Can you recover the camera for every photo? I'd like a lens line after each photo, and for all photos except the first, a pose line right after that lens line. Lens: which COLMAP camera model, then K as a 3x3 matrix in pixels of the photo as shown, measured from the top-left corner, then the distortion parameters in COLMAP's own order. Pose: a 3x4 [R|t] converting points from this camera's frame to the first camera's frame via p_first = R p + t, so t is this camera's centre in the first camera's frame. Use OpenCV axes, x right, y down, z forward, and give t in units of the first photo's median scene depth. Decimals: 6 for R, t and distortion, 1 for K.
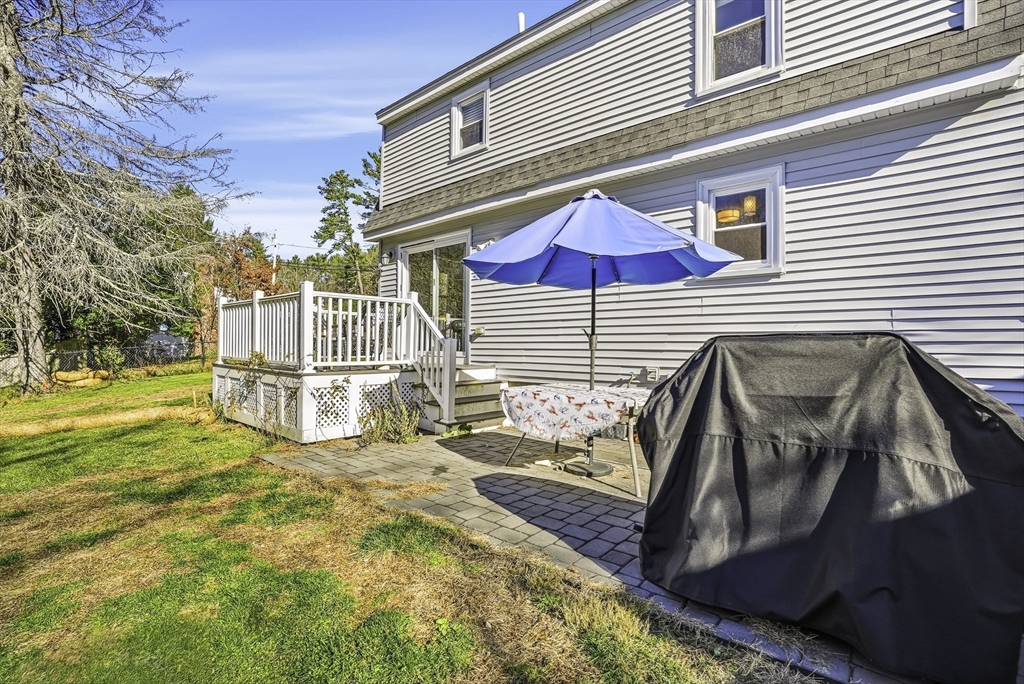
lens RADIAL K [[489.9, 0, 509.6], [0, 489.9, 340.4], [0, 0, 1]] dist [-0.070481, 0.026994]
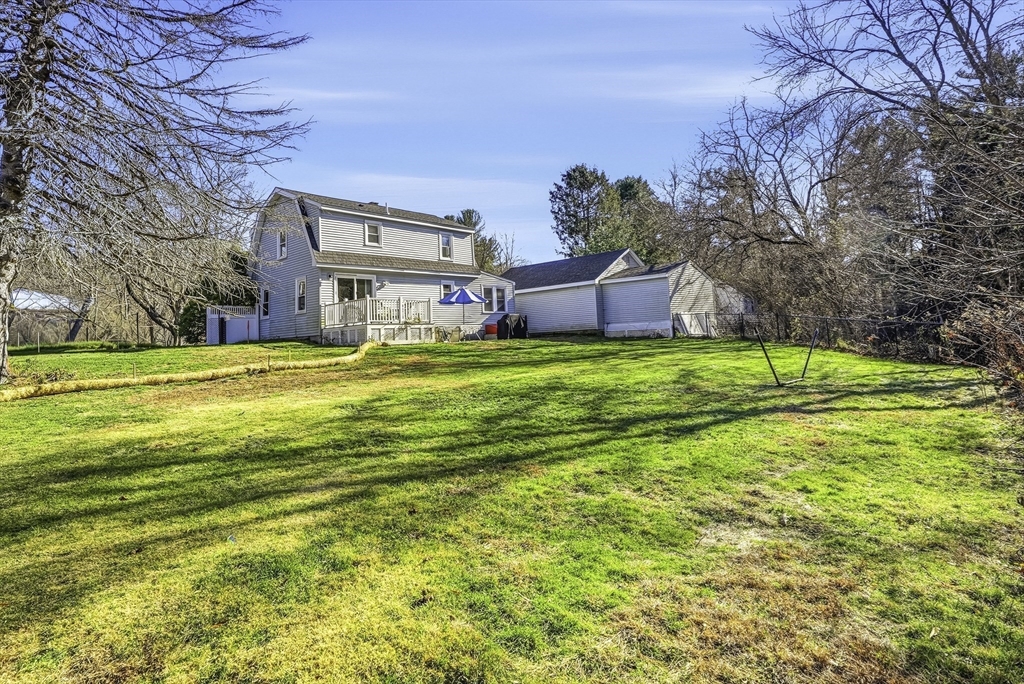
lens RADIAL K [[489.9, 0, 509.6], [0, 489.9, 340.4], [0, 0, 1]] dist [-0.070481, 0.026994]
pose [[0.000098, -0.017417, 0.999848, -2.808286], [0.033839, 0.999276, 0.017404, 0.104967], [-0.999427, 0.033832, 0.000687, 0.297687]]
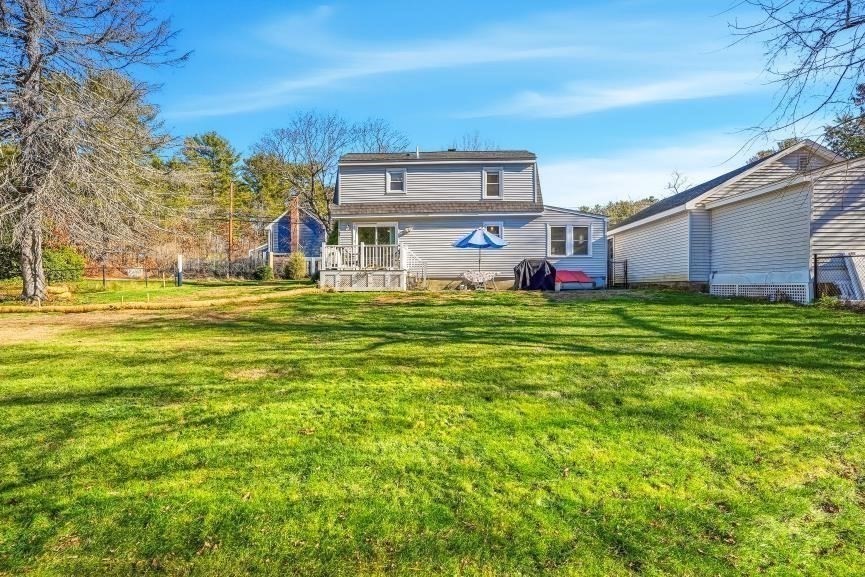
lens RADIAL K [[413.9, 0, 430.5], [0, 413.9, 287.1], [0, 0, 1]] dist [-0.070481, 0.026994]
pose [[0.760547, -0.012986, 0.649152, -1.461526], [0.005235, 0.999890, 0.013869, 0.101060], [-0.649261, -0.007150, 0.760532, -0.867059]]
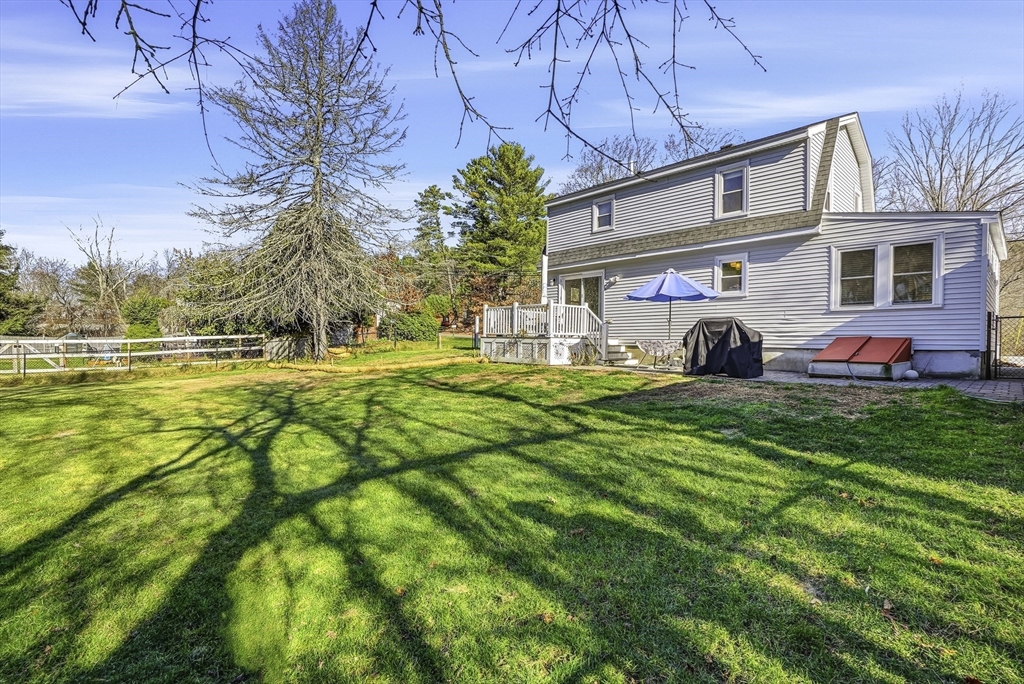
lens RADIAL K [[489.4, 0, 514.4], [0, 489.4, 346.2], [0, 0, 1]] dist [-0.070609, 0.027718]
pose [[0.993421, 0.002278, -0.114500, -0.222580], [0.000037, 0.999796, 0.020210, 0.044334], [0.114523, -0.020081, 0.993218, -1.046168]]
